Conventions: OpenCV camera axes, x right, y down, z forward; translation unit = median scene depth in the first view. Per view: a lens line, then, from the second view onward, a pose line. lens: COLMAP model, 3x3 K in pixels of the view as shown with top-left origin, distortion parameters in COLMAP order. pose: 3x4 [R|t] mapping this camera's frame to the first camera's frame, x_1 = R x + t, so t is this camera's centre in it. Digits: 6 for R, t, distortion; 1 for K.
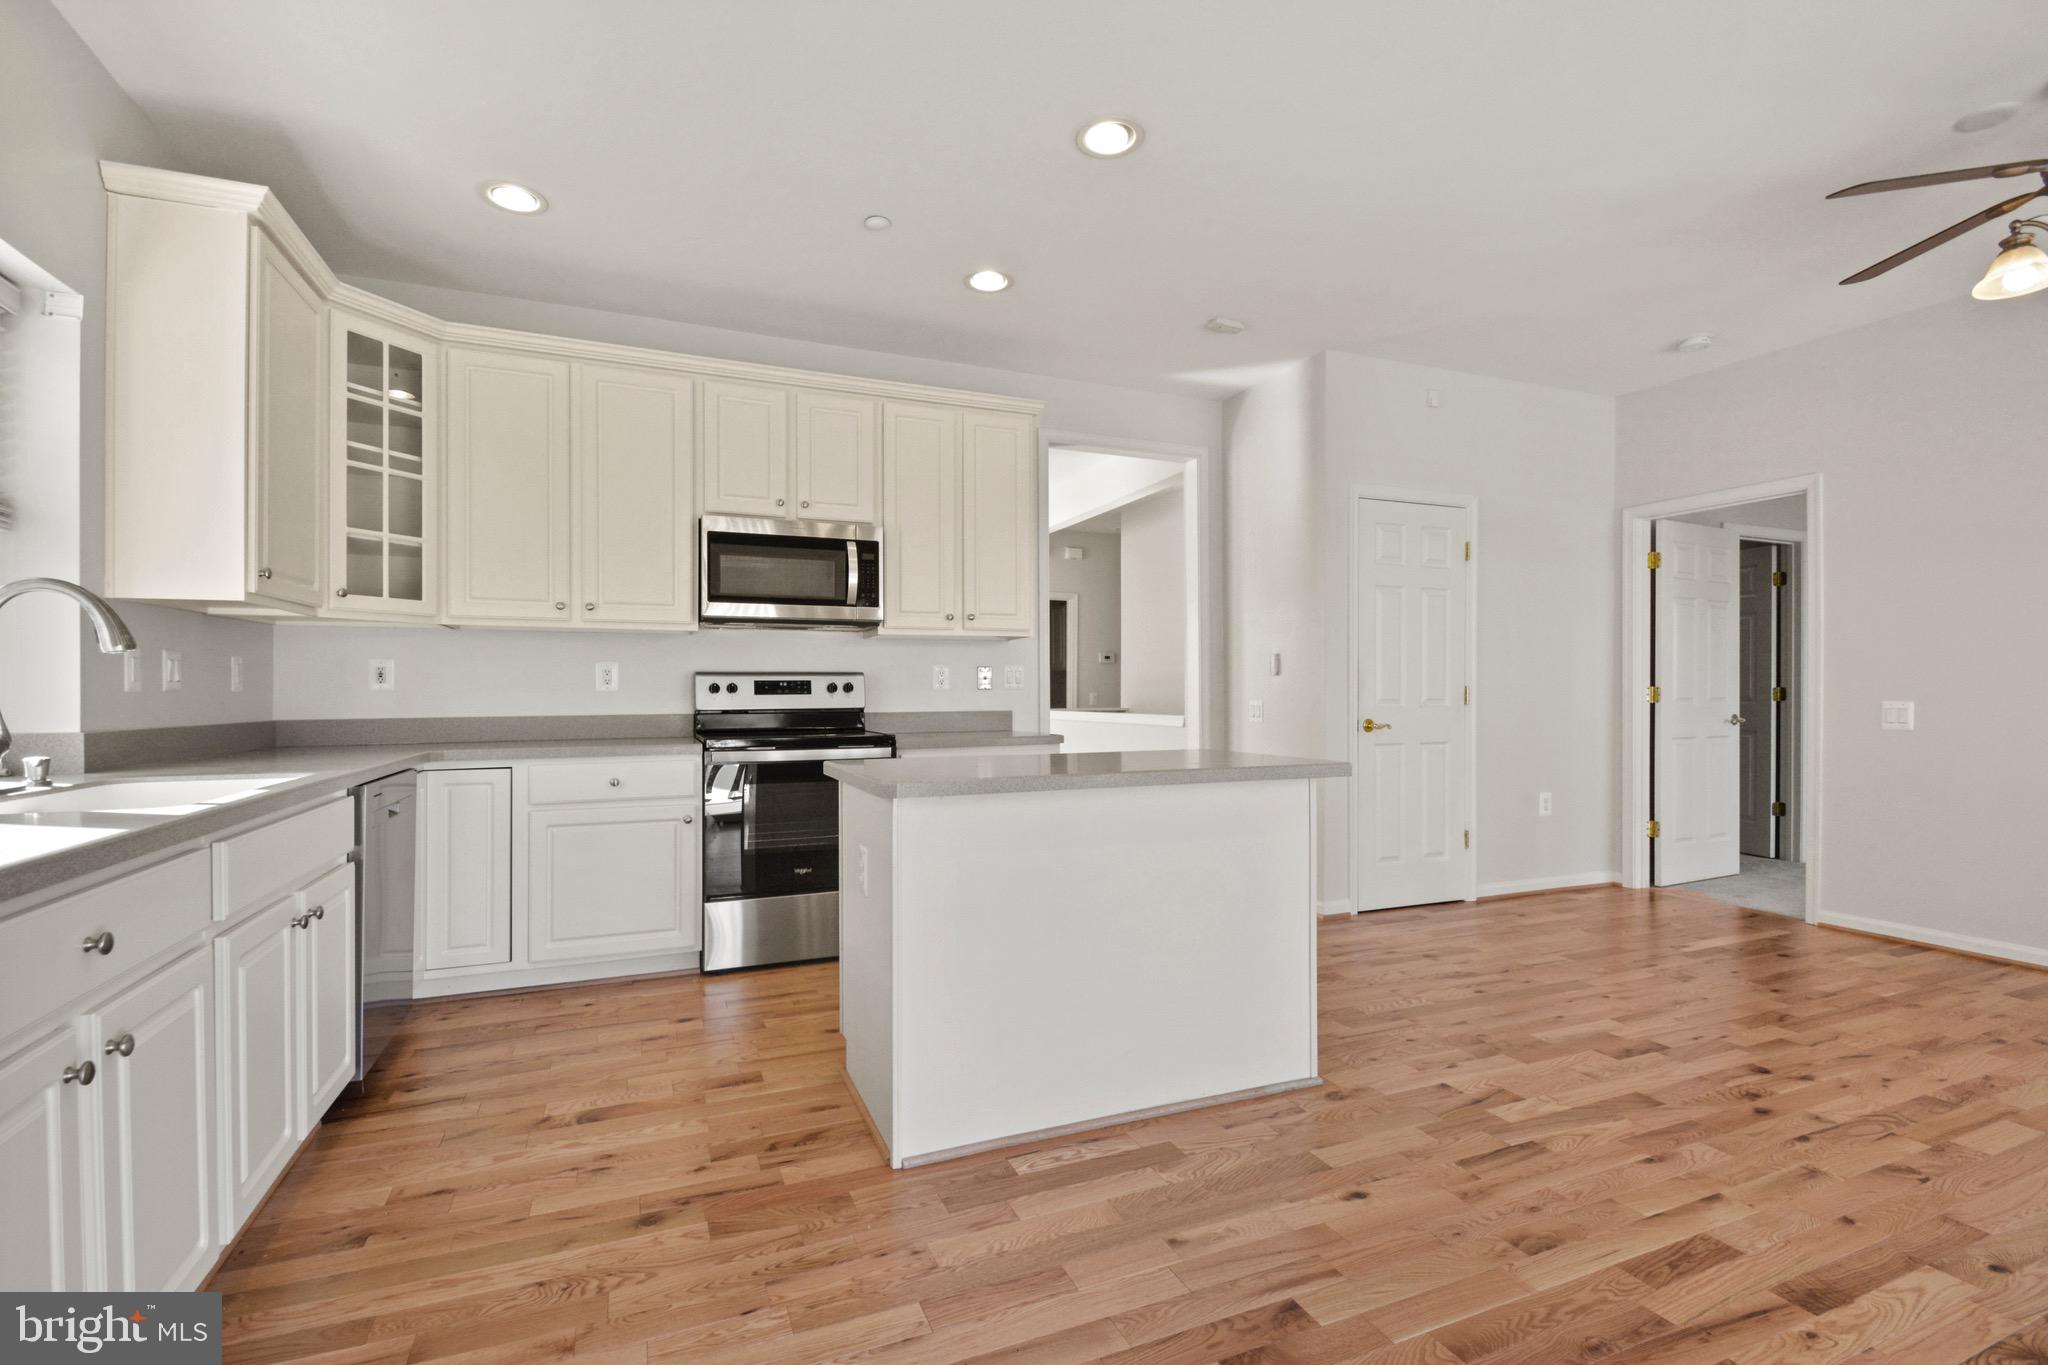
lens RADIAL K [[907.7, 0, 1013.6], [0, 907.7, 714.9], [0, 0, 1]] dist [-0.000891, -0.011322]
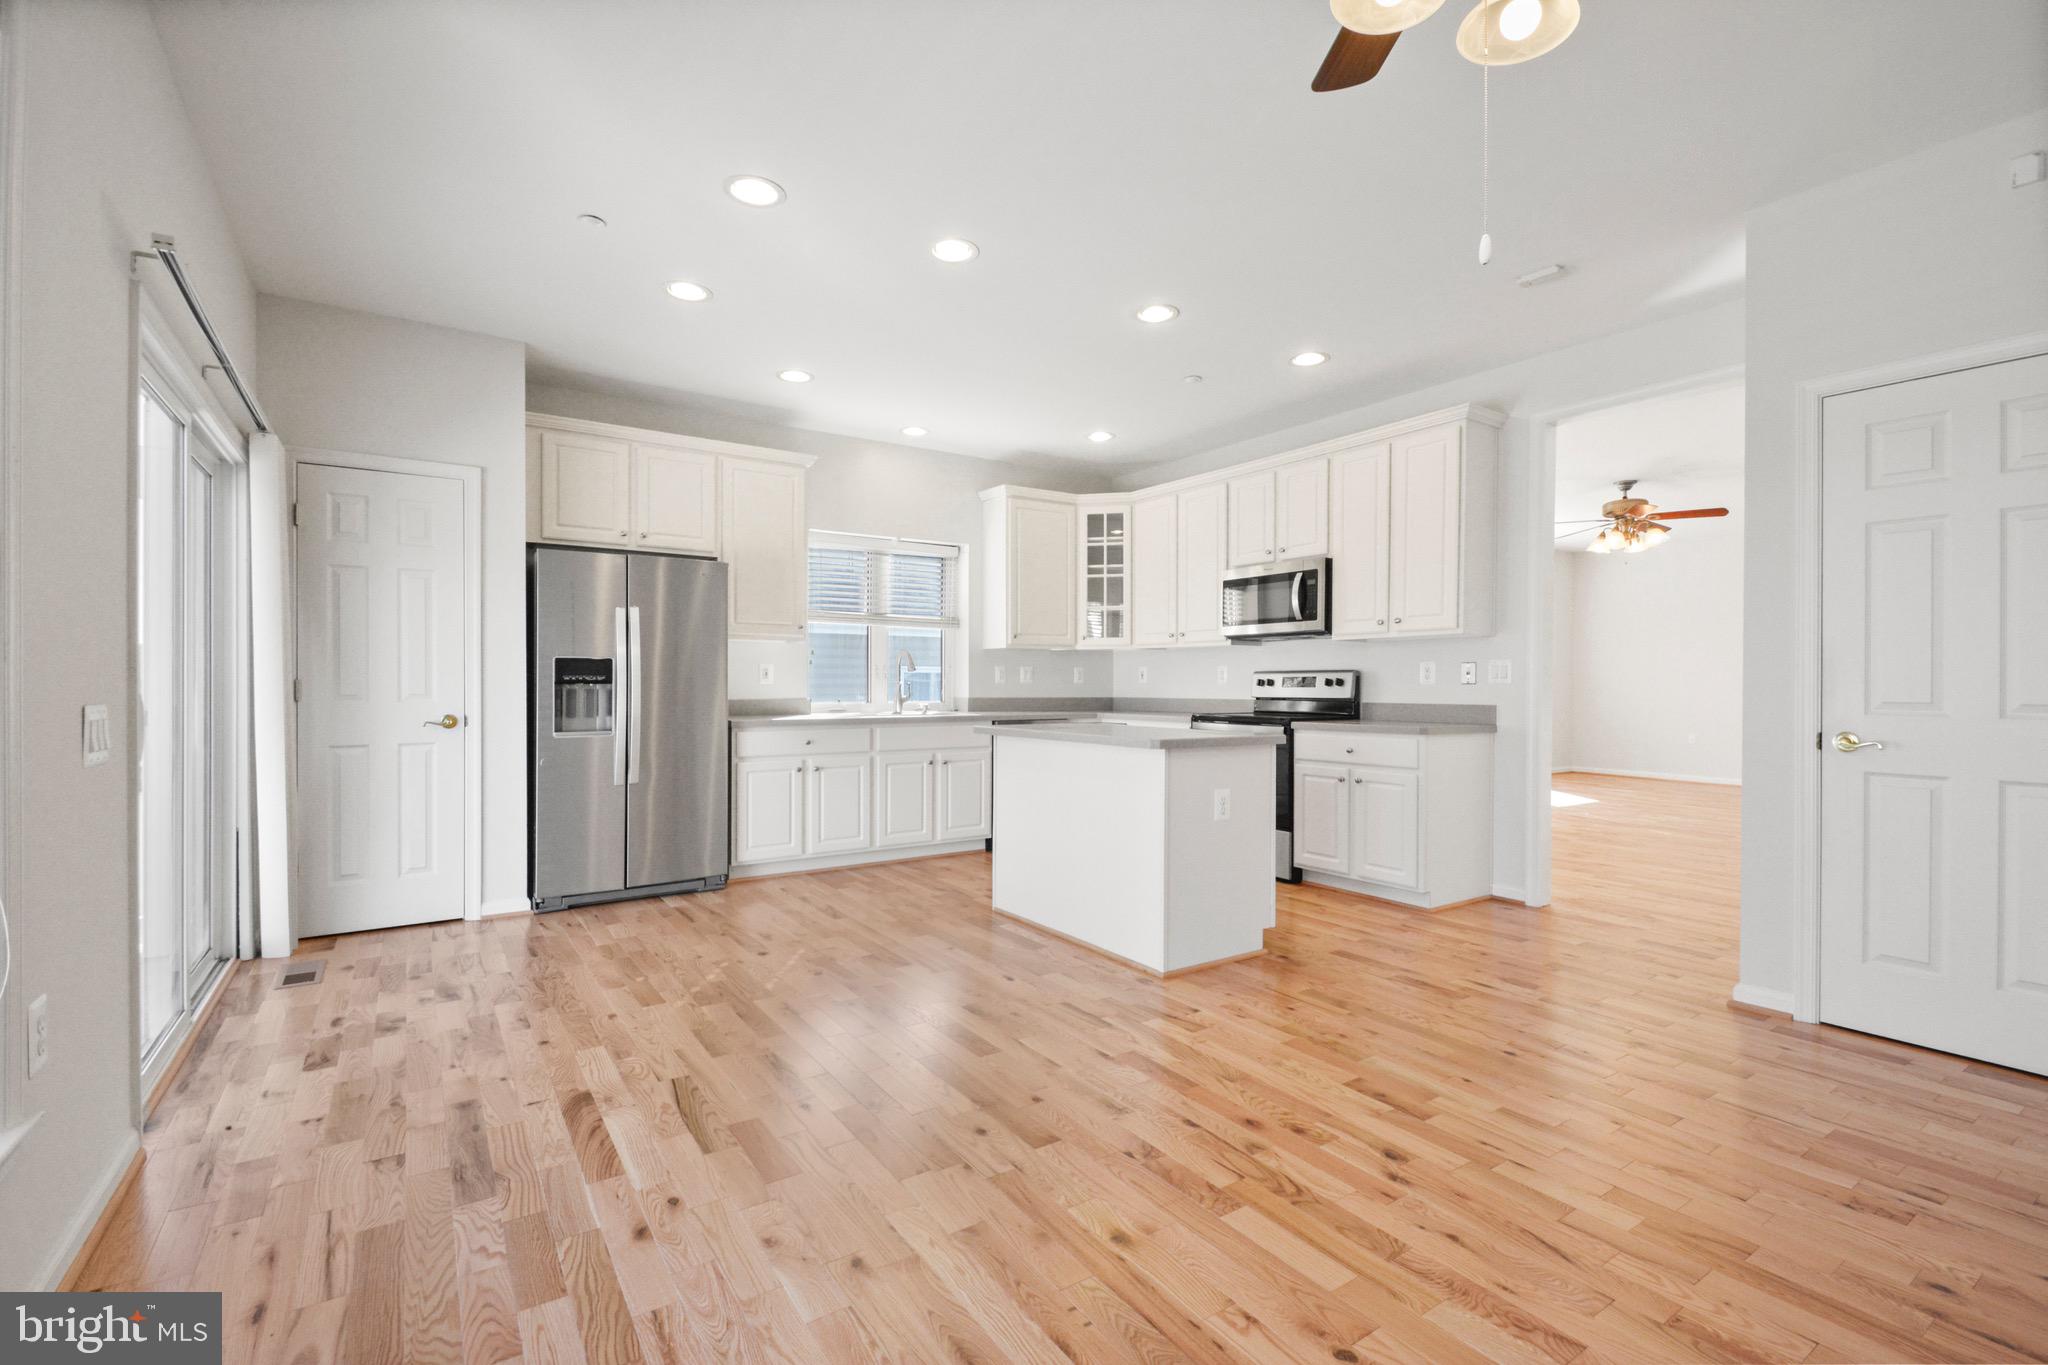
lens RADIAL K [[936.0, 0, 1036.3], [0, 936.0, 686.8], [0, 0, 1]] dist [0.002662, 0.000000]
pose [[0.201490, 0.006173, -0.979471, 1.212977], [-0.029490, 0.999565, 0.000234, -0.013398], [0.979047, 0.028837, 0.201584, 0.384294]]
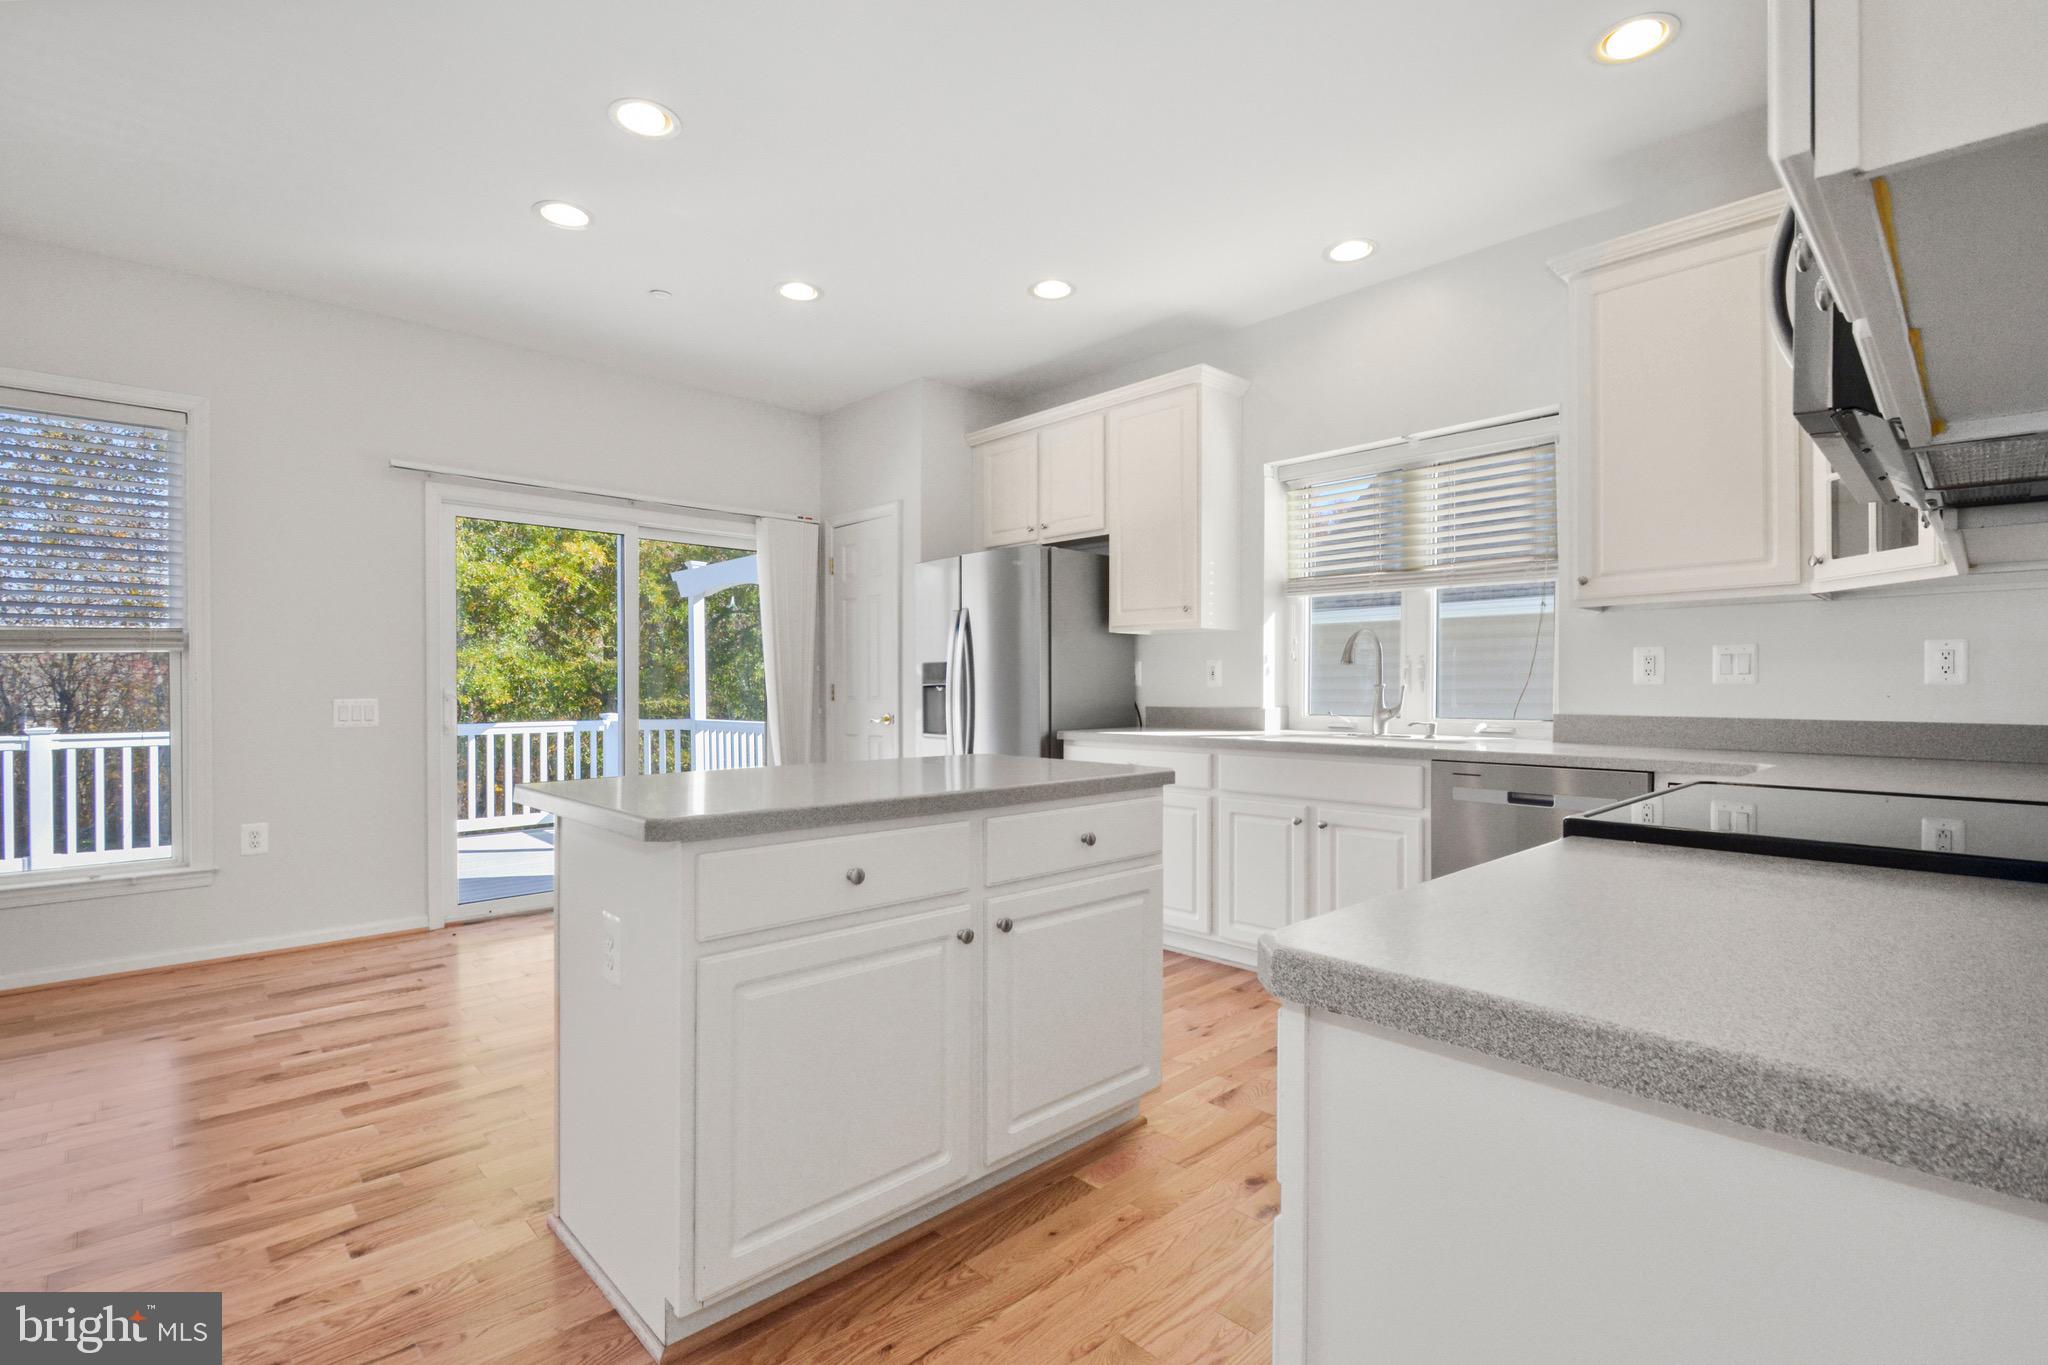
lens RADIAL K [[936.0, 0, 1036.3], [0, 936.0, 686.8], [0, 0, 1]] dist [0.002662, 0.000000]
pose [[-0.930124, 0.002900, -0.367235, 0.174553], [-0.007454, 0.999614, 0.026774, -0.034666], [0.367170, 0.027641, -0.929743, 1.306583]]
